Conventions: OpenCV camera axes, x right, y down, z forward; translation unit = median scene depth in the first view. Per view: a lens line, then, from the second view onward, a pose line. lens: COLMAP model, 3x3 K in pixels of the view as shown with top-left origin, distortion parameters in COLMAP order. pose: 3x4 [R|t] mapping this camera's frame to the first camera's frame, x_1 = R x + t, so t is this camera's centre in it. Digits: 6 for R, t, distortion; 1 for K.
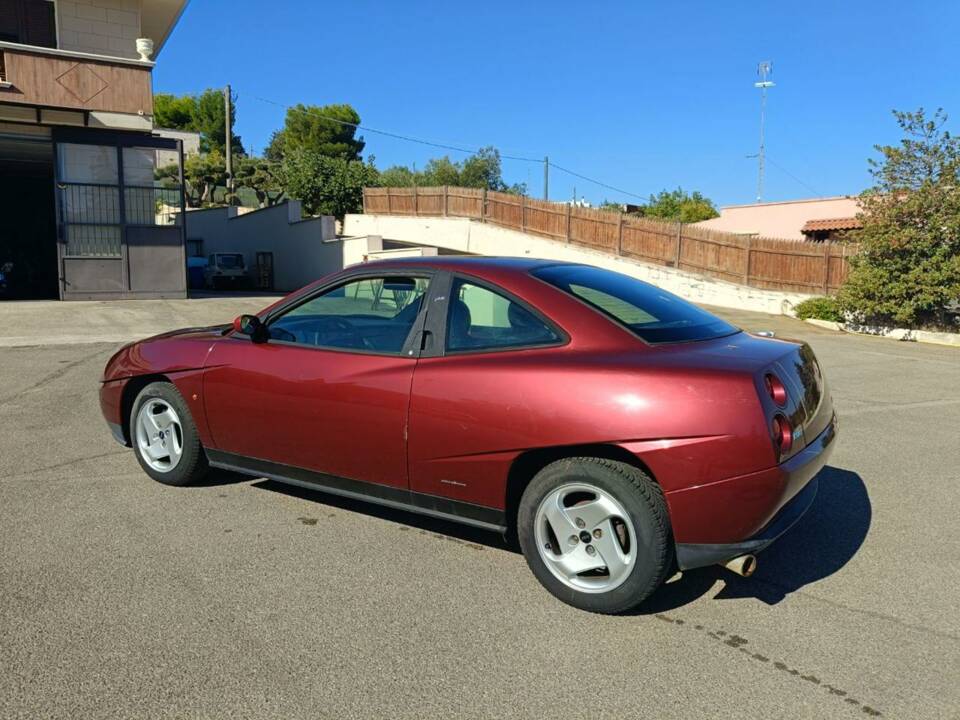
lens RADIAL K [[748.1, 0, 480.9], [0, 748.1, 356.6], [0, 0, 1]] dist [0.010132, -0.049453]
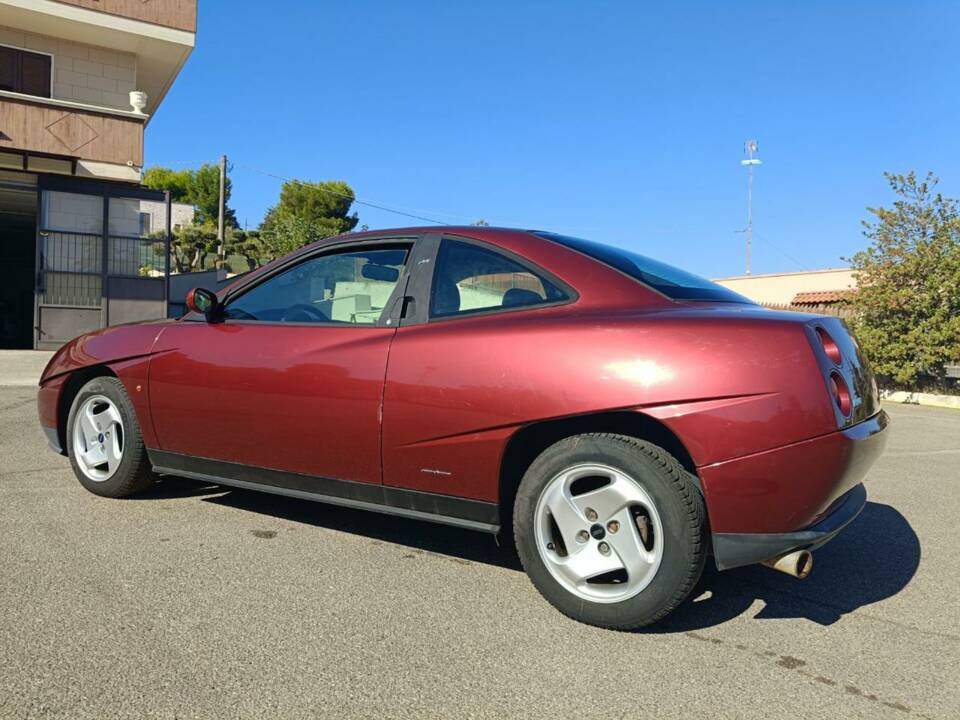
lens RADIAL K [[748.1, 0, 478.9], [0, 748.1, 355.0], [0, 0, 1]] dist [0.010132, -0.049453]
pose [[0.999815, 0.015218, 0.011774, -0.000170], [-0.013839, 0.993898, -0.109432, 0.029468], [-0.013367, 0.109249, 0.993925, 0.037054]]
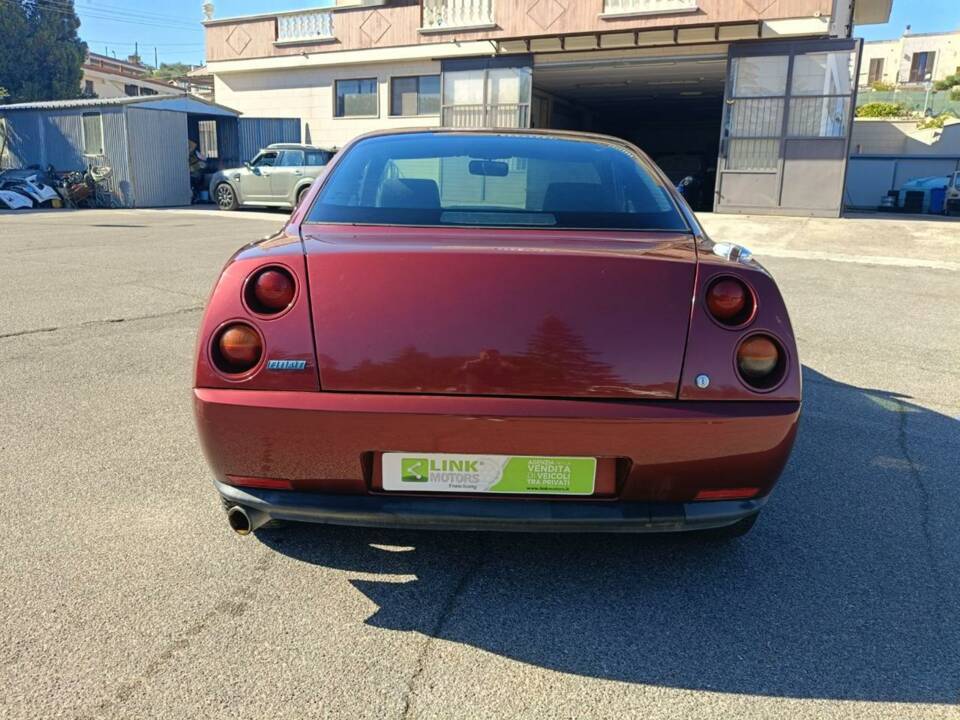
lens RADIAL K [[748.1, 0, 471.1], [0, 748.1, 362.8], [0, 0, 1]] dist [0.010132, -0.049453]
pose [[0.502514, 0.205529, -0.839784, 0.210446], [-0.117775, 0.978551, 0.169016, -0.005623], [0.856510, 0.013972, 0.515942, 0.159508]]
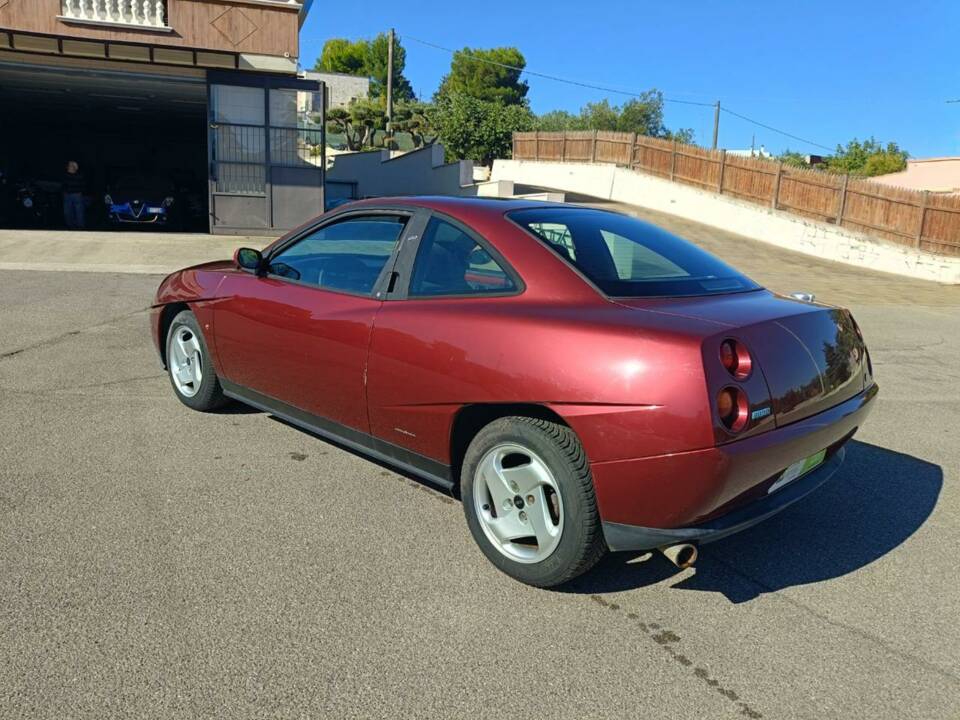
lens RADIAL K [[748.1, 0, 476.3], [0, 748.1, 357.4], [0, 0, 1]] dist [0.010132, -0.049453]
pose [[0.974187, 0.073371, -0.213486, 0.056728], [-0.058710, 0.995511, 0.074229, -0.000652], [0.217974, -0.059779, 0.974122, 0.020607]]
